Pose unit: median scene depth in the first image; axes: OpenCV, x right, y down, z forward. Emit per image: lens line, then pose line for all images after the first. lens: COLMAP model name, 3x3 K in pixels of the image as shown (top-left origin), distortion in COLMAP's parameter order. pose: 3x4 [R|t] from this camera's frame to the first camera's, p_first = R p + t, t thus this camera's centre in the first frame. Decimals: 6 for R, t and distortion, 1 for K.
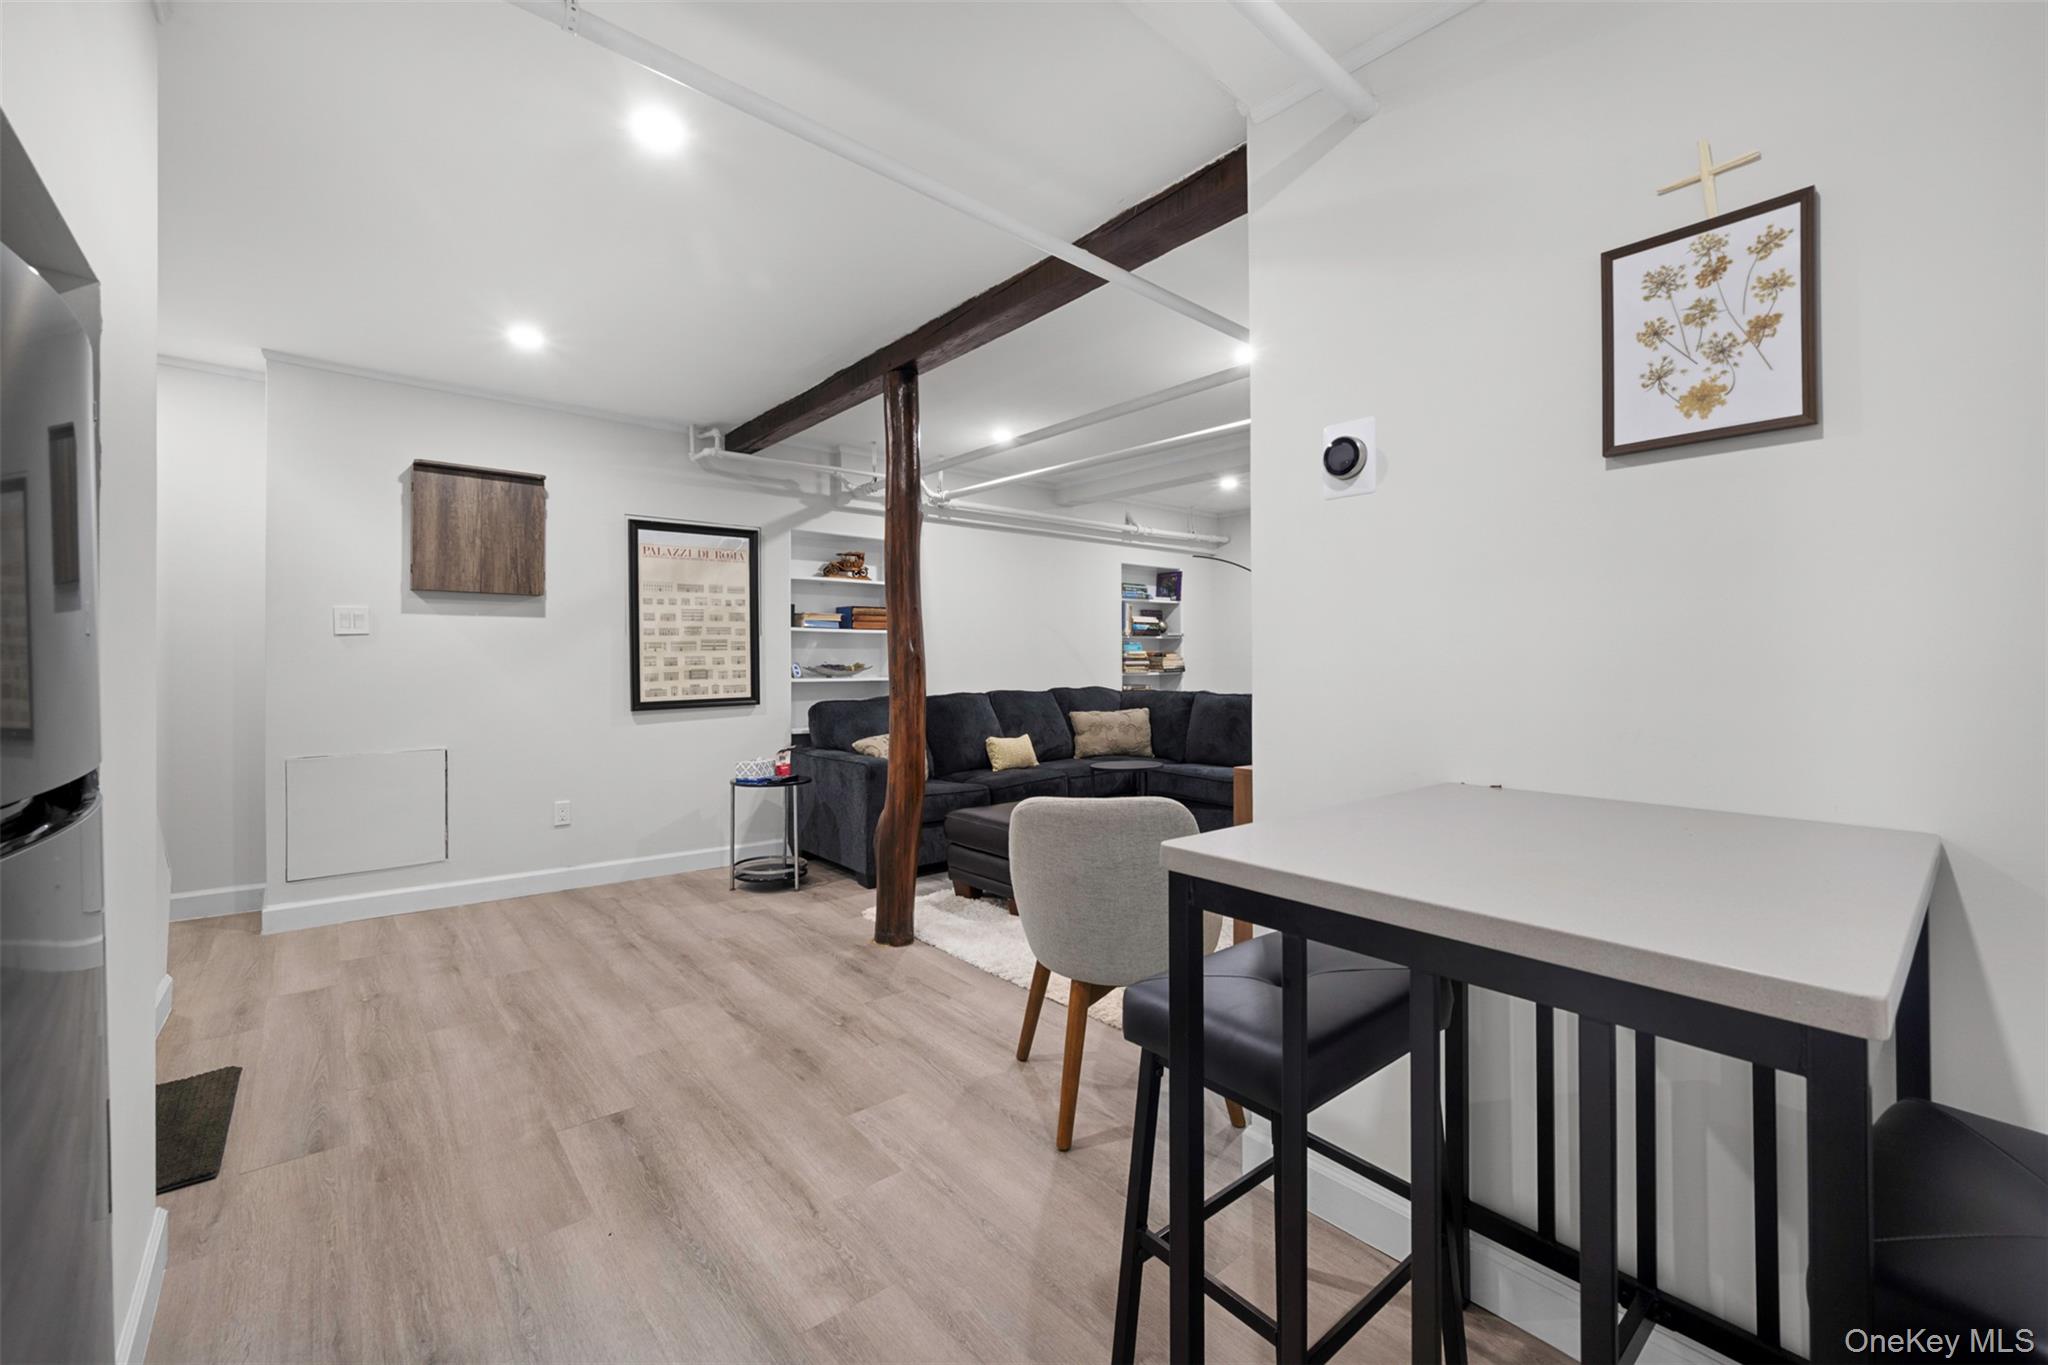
lens RADIAL K [[831.2, 0, 1022.9], [0, 831.2, 652.5], [0, 0, 1]] dist [-0.001967, -0.000350]
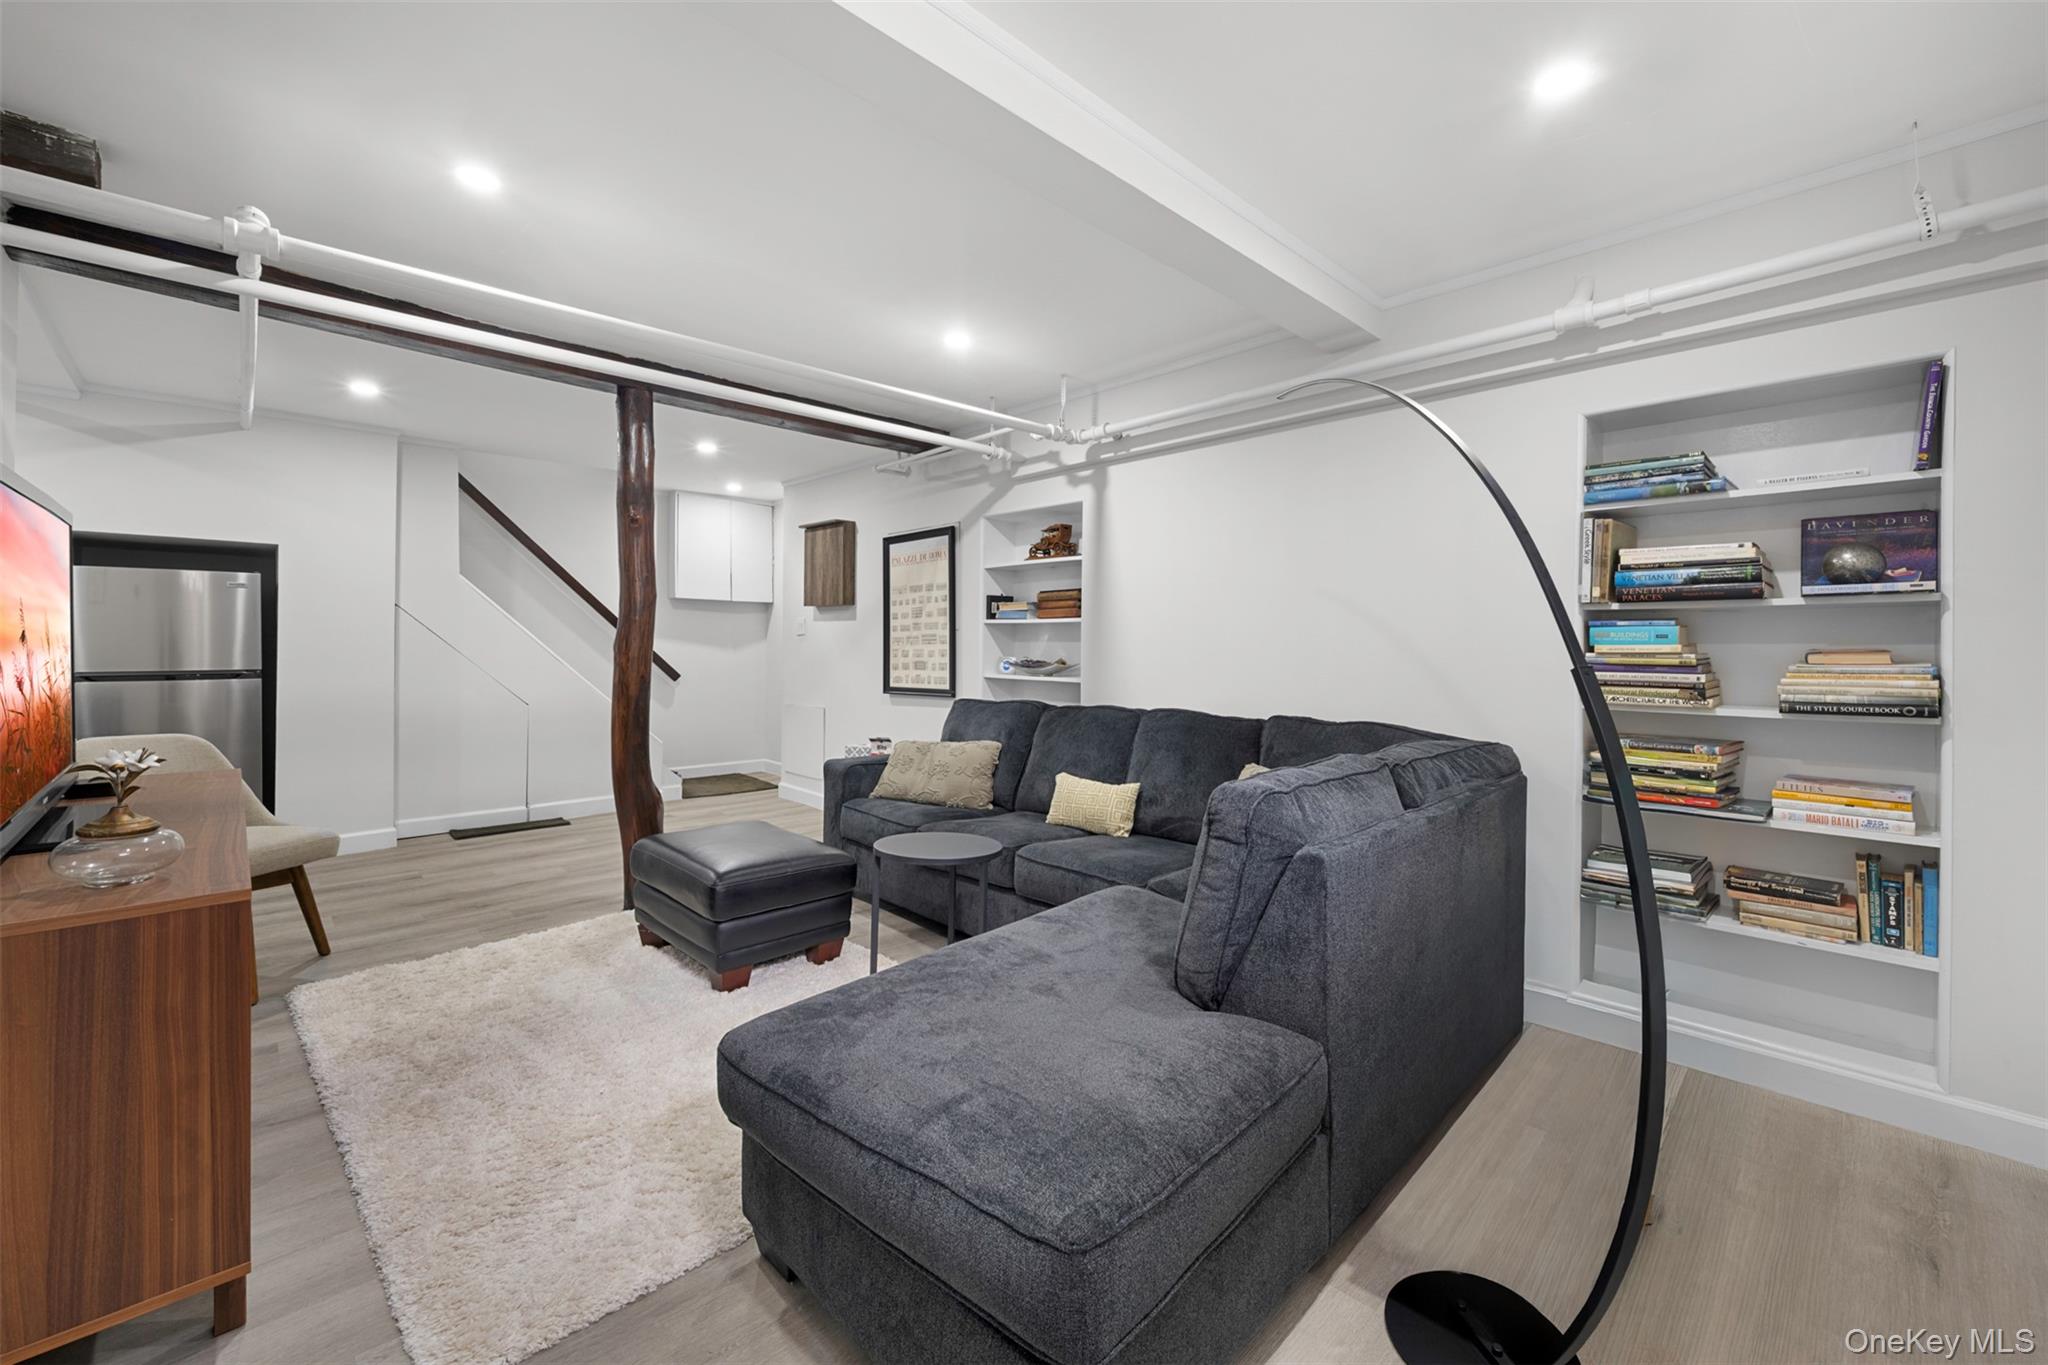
lens RADIAL K [[805.3, 0, 1018.4], [0, 805.3, 649.7], [0, 0, 1]] dist [-0.000285, -0.000033]
pose [[0.071303, 0.009914, -0.997405, 0.724556], [0.002469, 0.999946, 0.010115, -0.005860], [0.997452, -0.003184, 0.071275, 1.093458]]
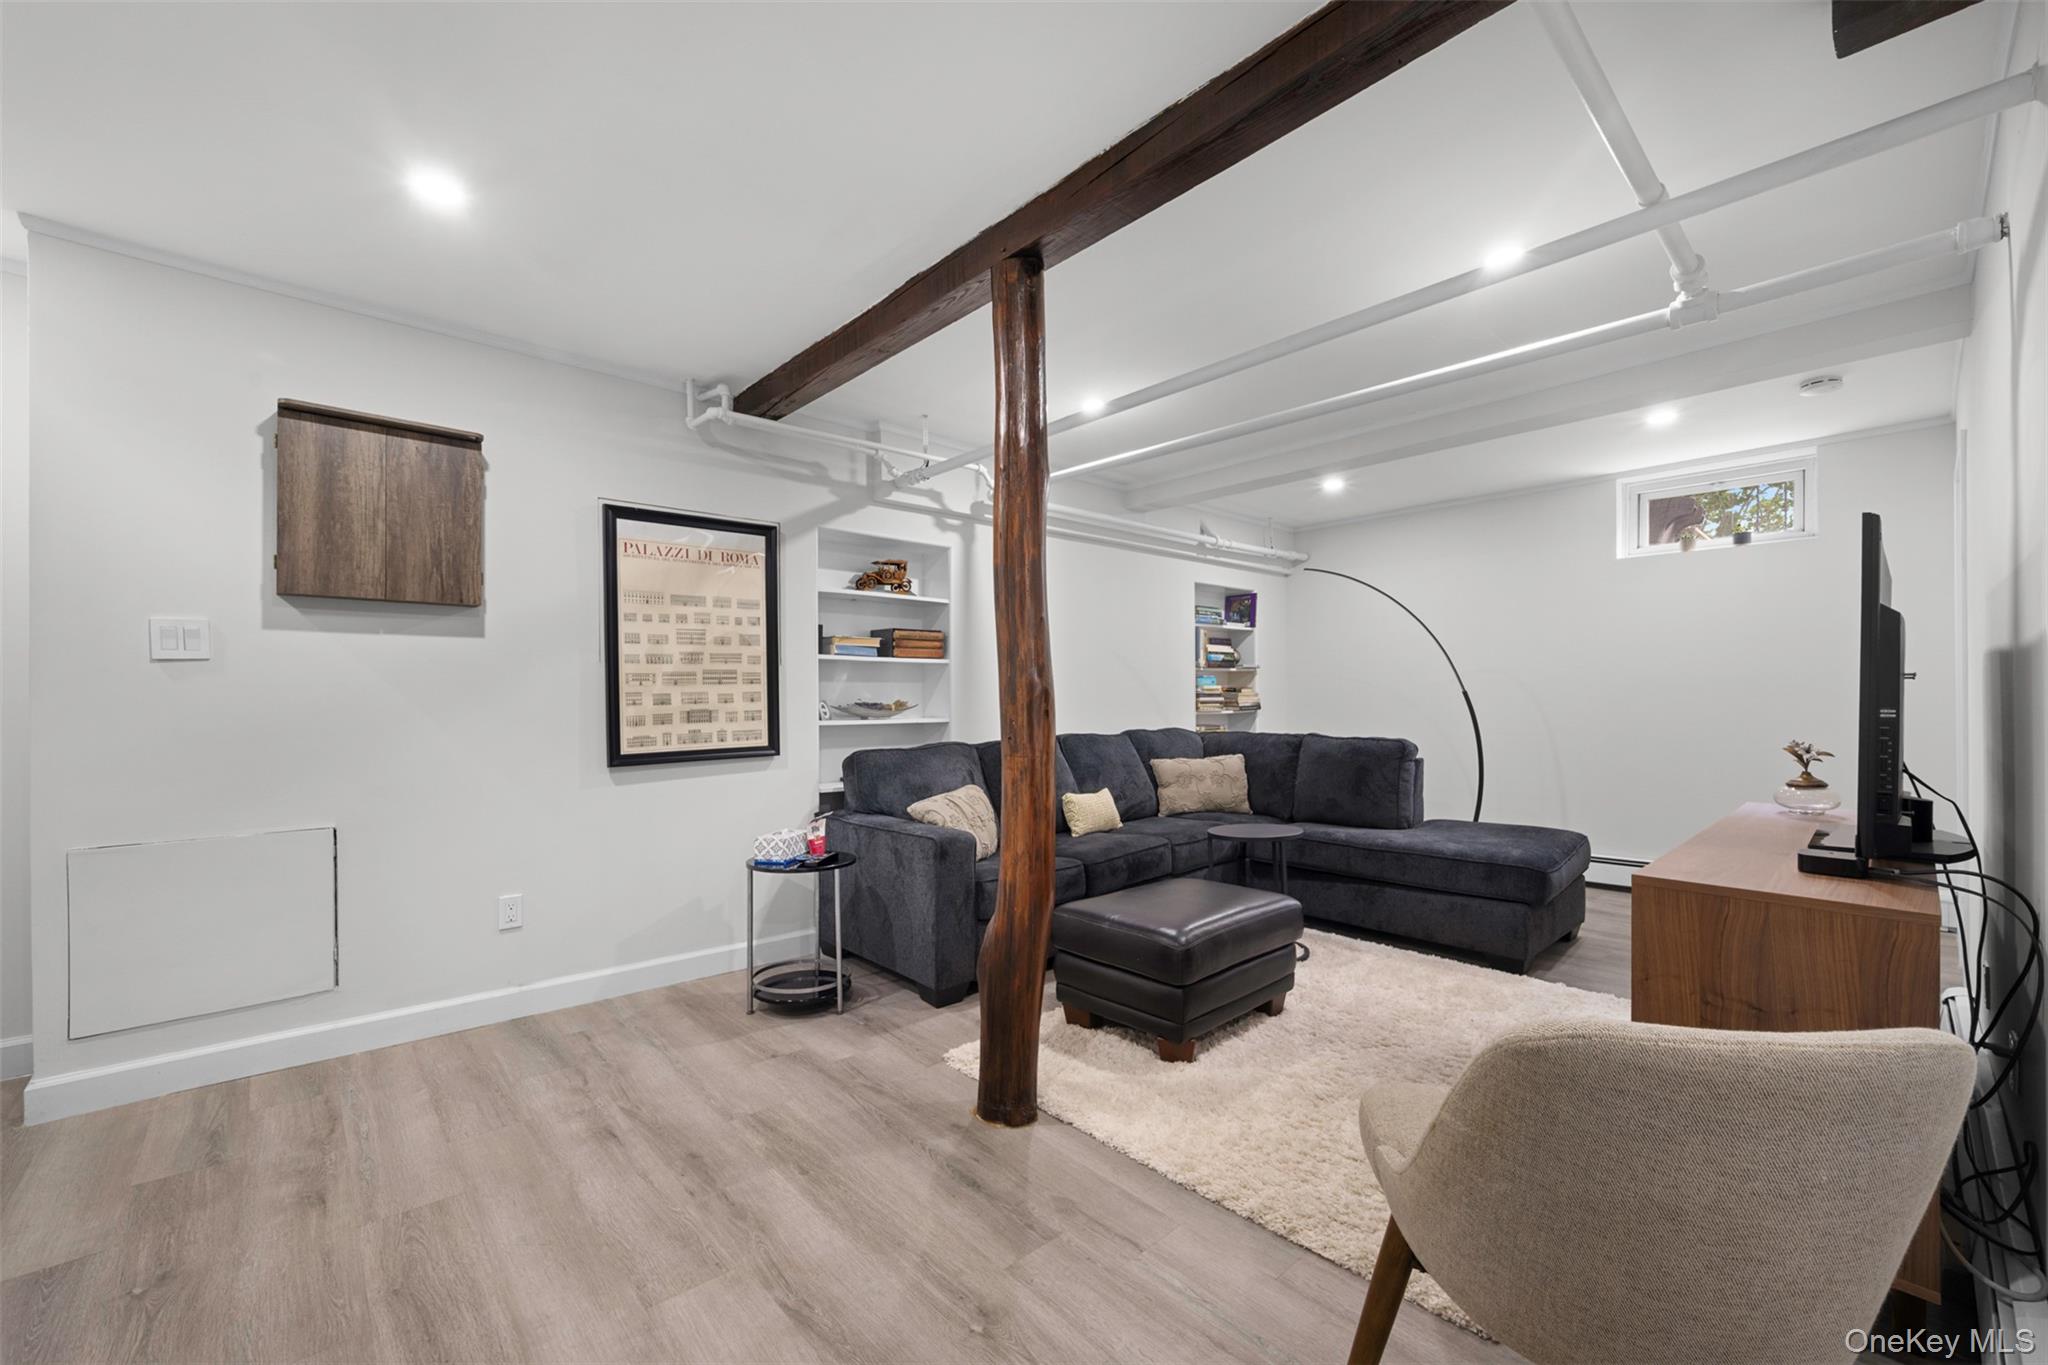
lens RADIAL K [[813.8, 0, 1023.8], [0, 813.8, 692.2], [0, 0, 1]] dist [-0.000184, 0.000066]
pose [[0.999444, -0.001976, 0.033291, -0.127565], [0.001855, 0.999992, 0.003678, 0.002570], [-0.033298, -0.003614, 0.999439, 0.268578]]
